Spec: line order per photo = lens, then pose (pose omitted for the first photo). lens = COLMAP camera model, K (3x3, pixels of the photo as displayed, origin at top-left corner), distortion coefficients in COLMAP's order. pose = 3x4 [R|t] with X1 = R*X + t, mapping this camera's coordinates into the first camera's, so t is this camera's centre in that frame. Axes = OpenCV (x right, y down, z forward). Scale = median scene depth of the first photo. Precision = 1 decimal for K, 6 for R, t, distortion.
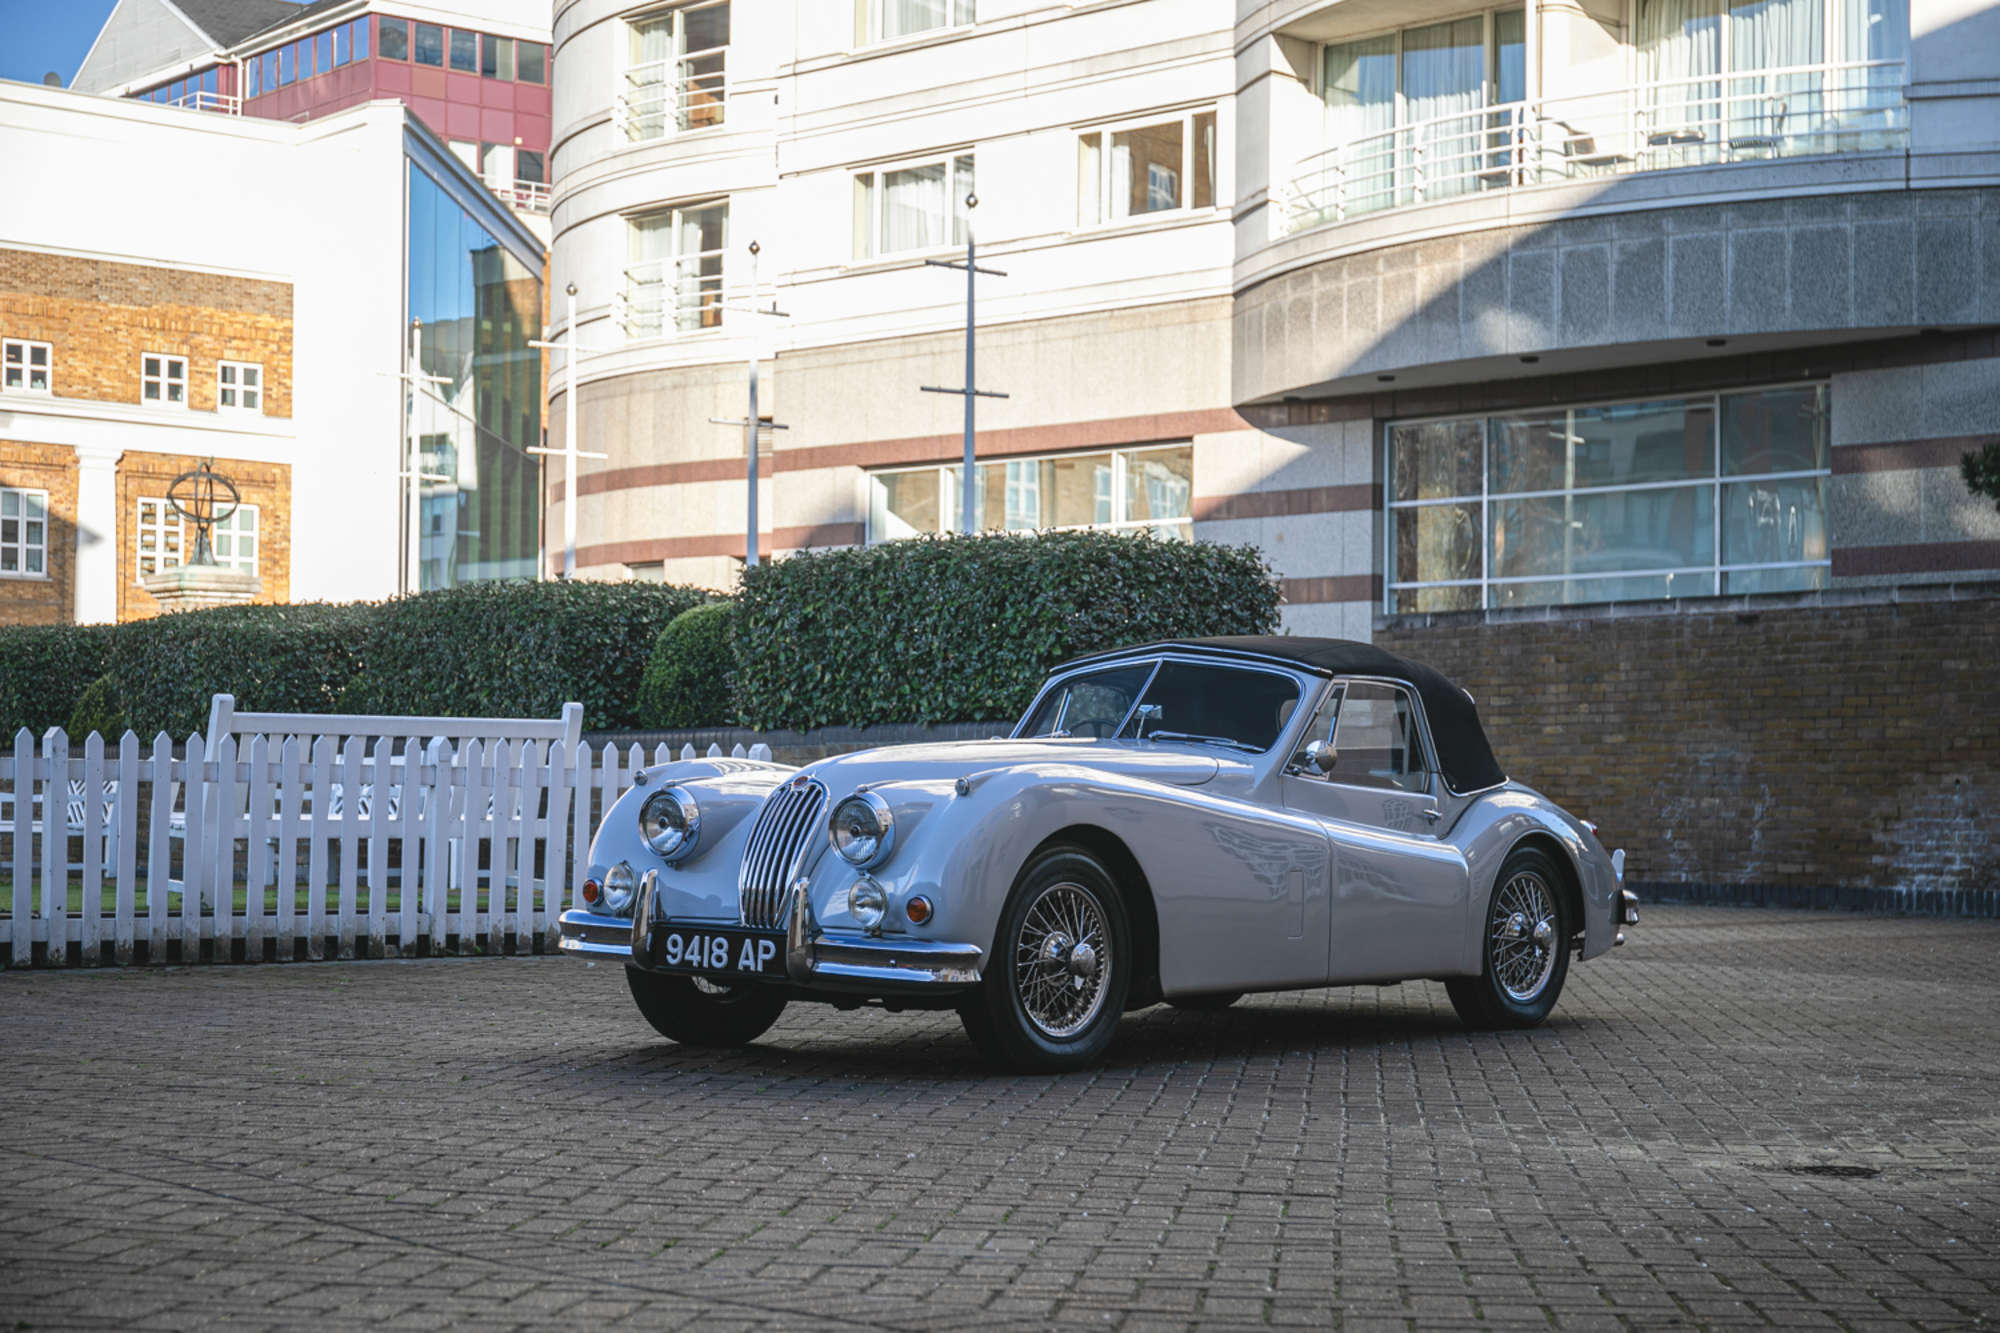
lens RADIAL K [[3541.9, 0, 1000.0], [0, 3541.9, 666.5], [0, 0, 1]] dist [-0.036369, -0.113926]
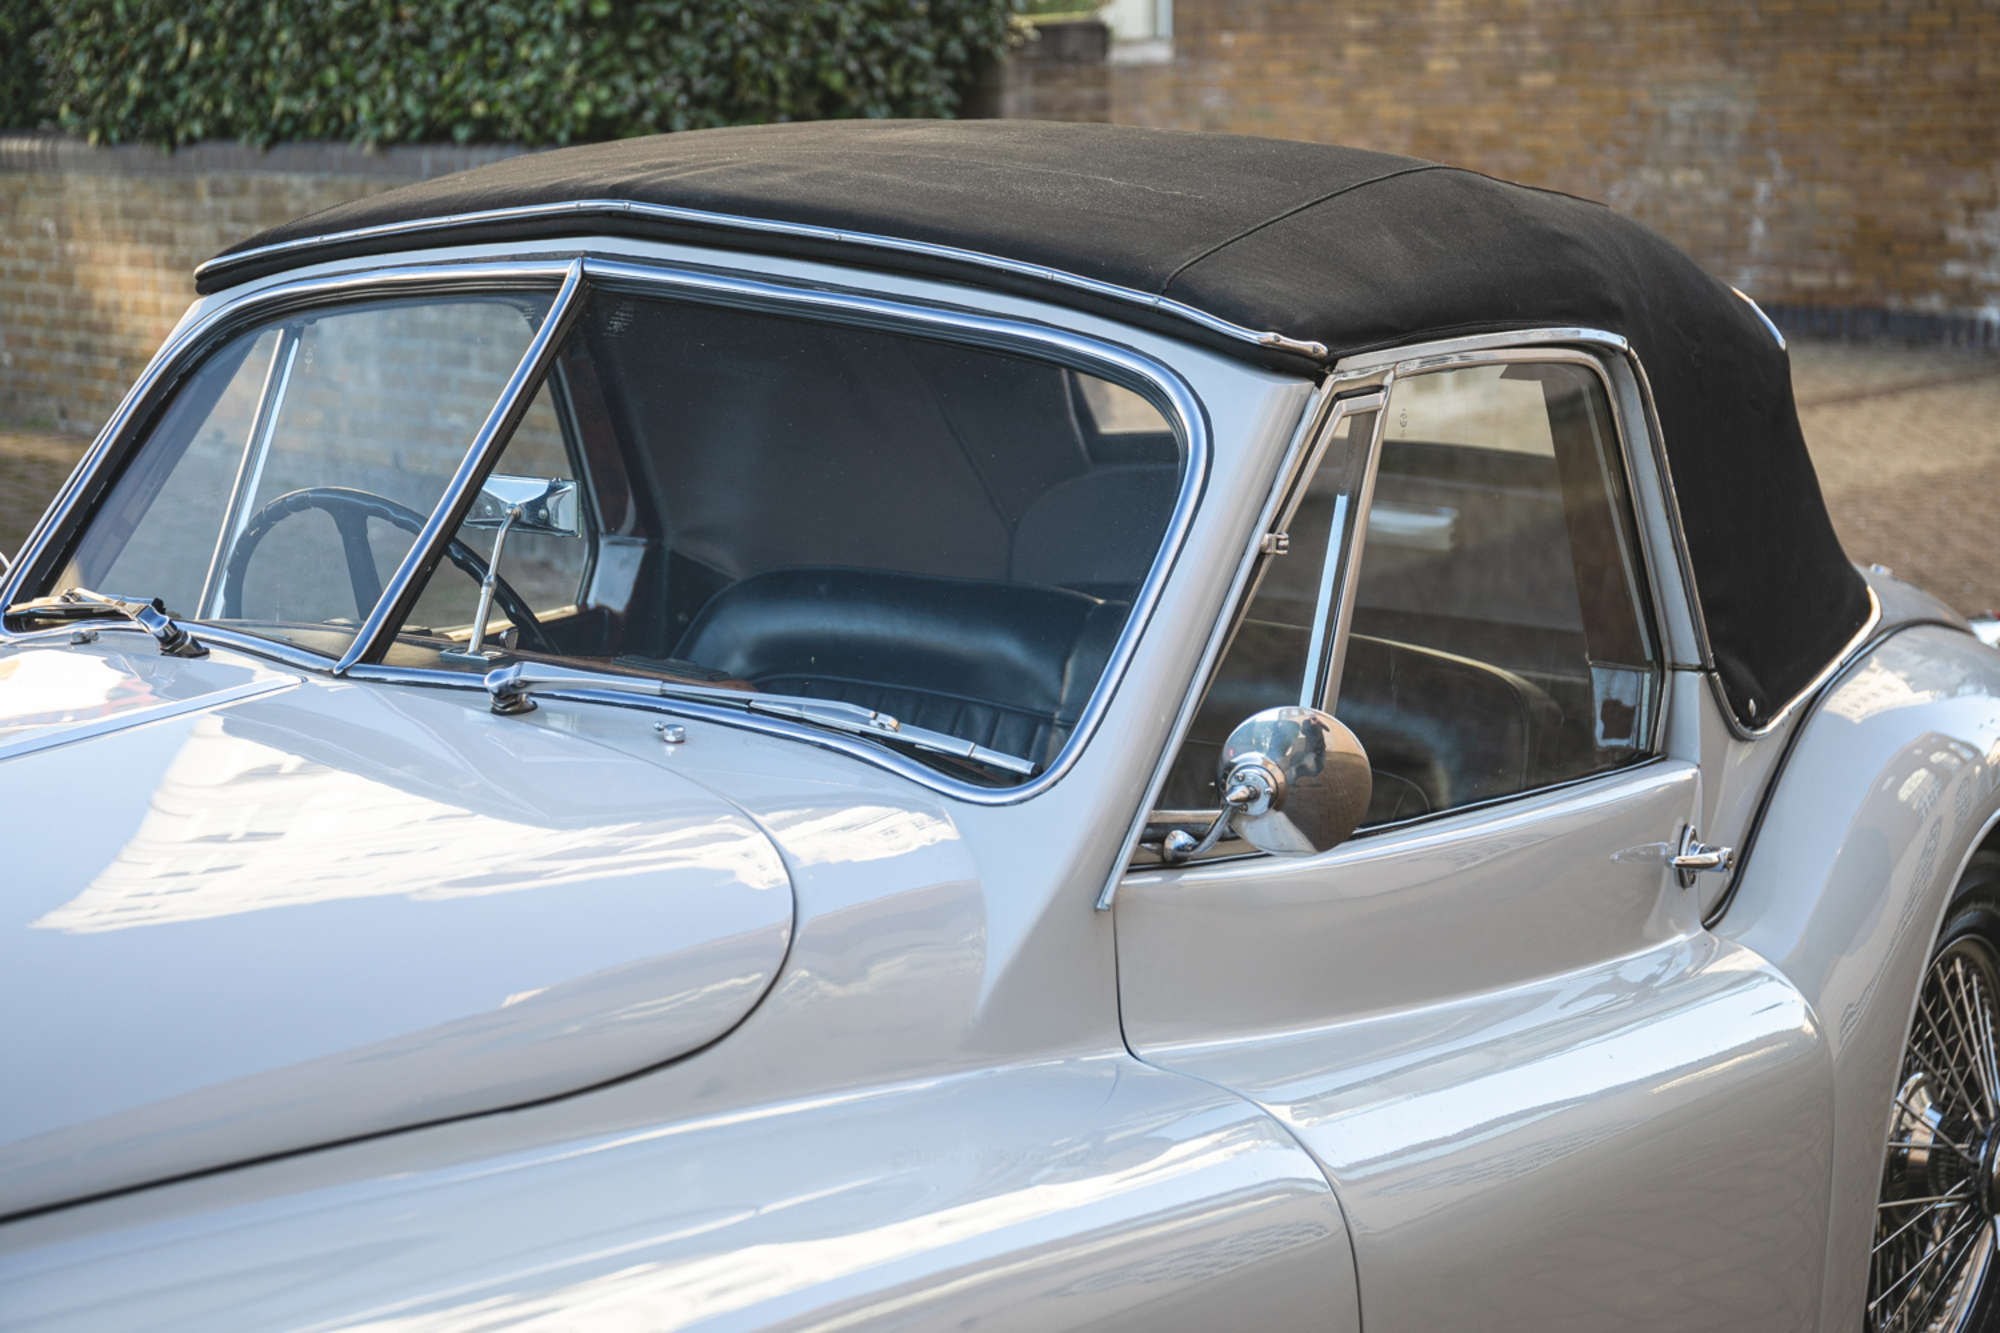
lens RADIAL K [[3234.9, 0, 1000.0], [0, 3234.9, 666.5], [0, 0, 1]] dist [0.046447, 0.129977]
pose [[0.997341, -0.031468, 0.065730, 0.037077], [0.015814, 0.973927, 0.226311, -0.015406], [-0.071138, -0.224670, 0.971835, 0.498988]]
